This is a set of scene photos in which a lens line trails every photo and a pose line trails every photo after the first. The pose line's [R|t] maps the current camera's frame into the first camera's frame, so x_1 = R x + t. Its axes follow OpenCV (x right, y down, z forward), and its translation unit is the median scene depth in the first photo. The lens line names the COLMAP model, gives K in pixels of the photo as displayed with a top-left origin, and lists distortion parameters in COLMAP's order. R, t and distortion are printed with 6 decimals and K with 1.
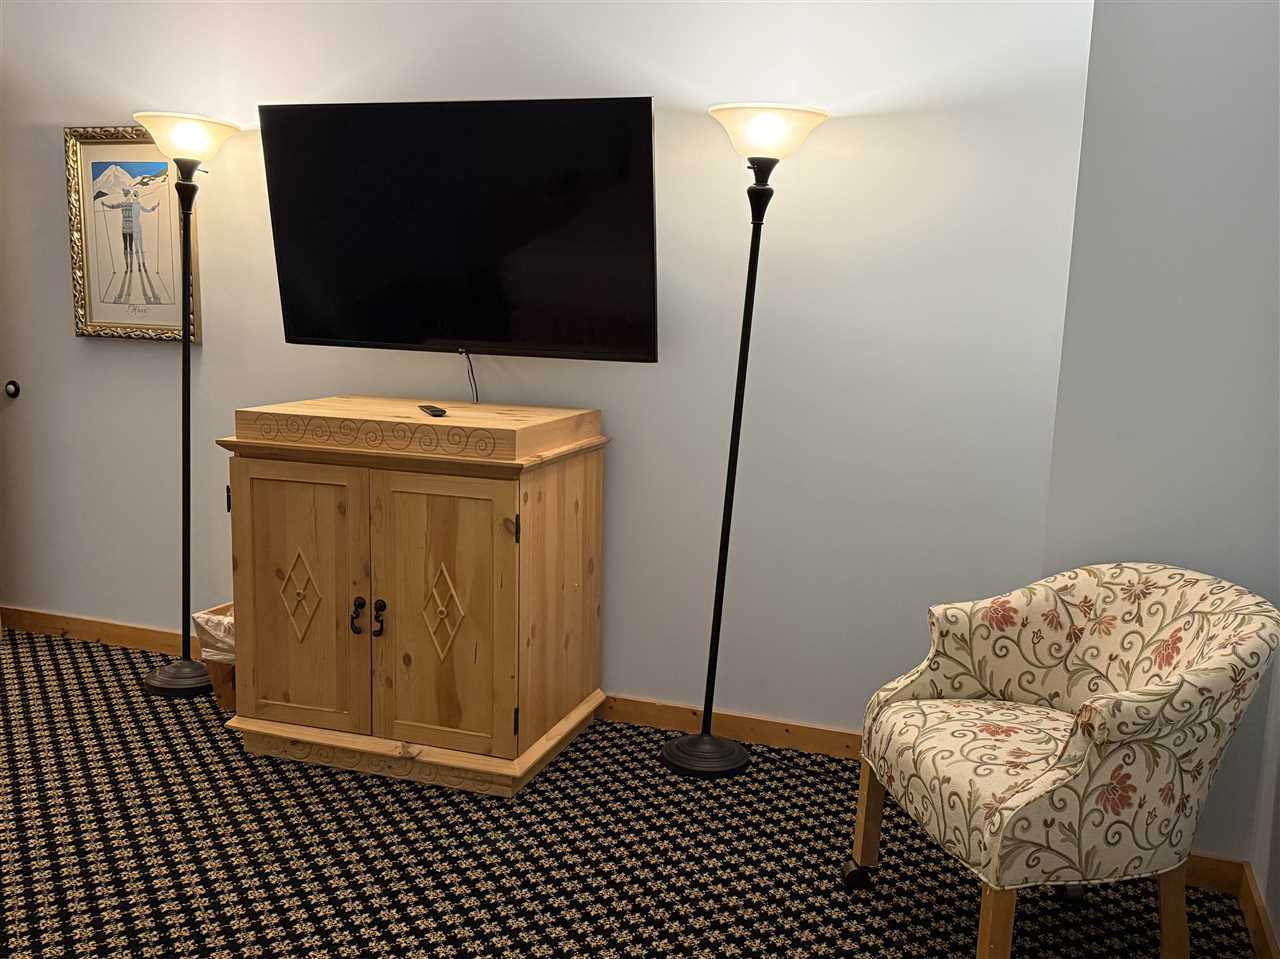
lens RADIAL K [[1166.9, 0, 640.0], [0, 1166.9, 479.5], [0, 0, 1]] dist [0.110278, -0.198661]
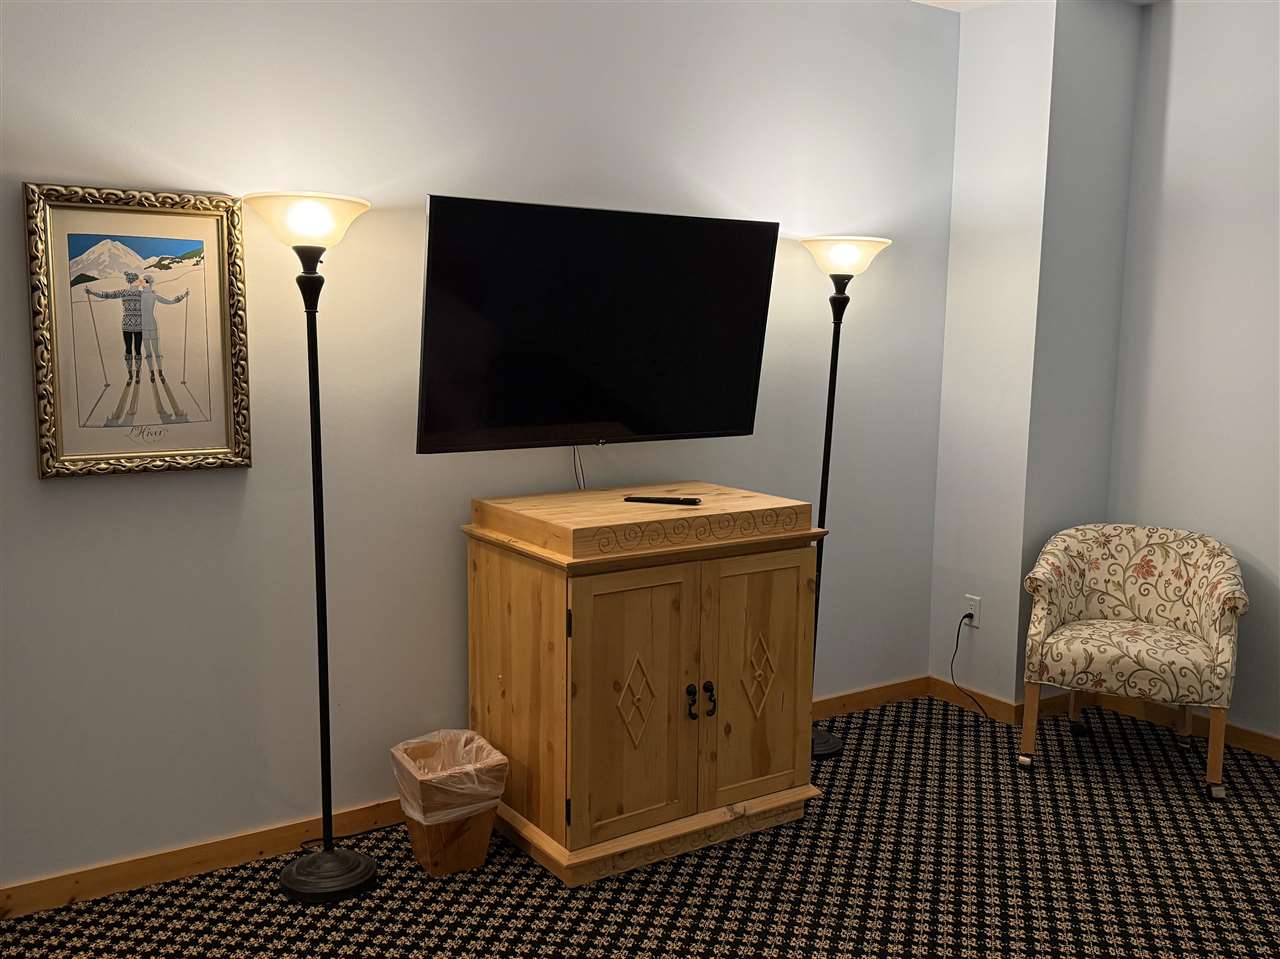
lens RADIAL K [[1166.9, 0, 640.0], [0, 1166.9, 479.5], [0, 0, 1]] dist [0.110278, -0.198661]
pose [[0.594611, -0.127300, 0.793871, -1.056984], [0.134035, 0.989264, 0.058240, -0.146374], [-0.792762, 0.071776, 0.605290, 0.383089]]
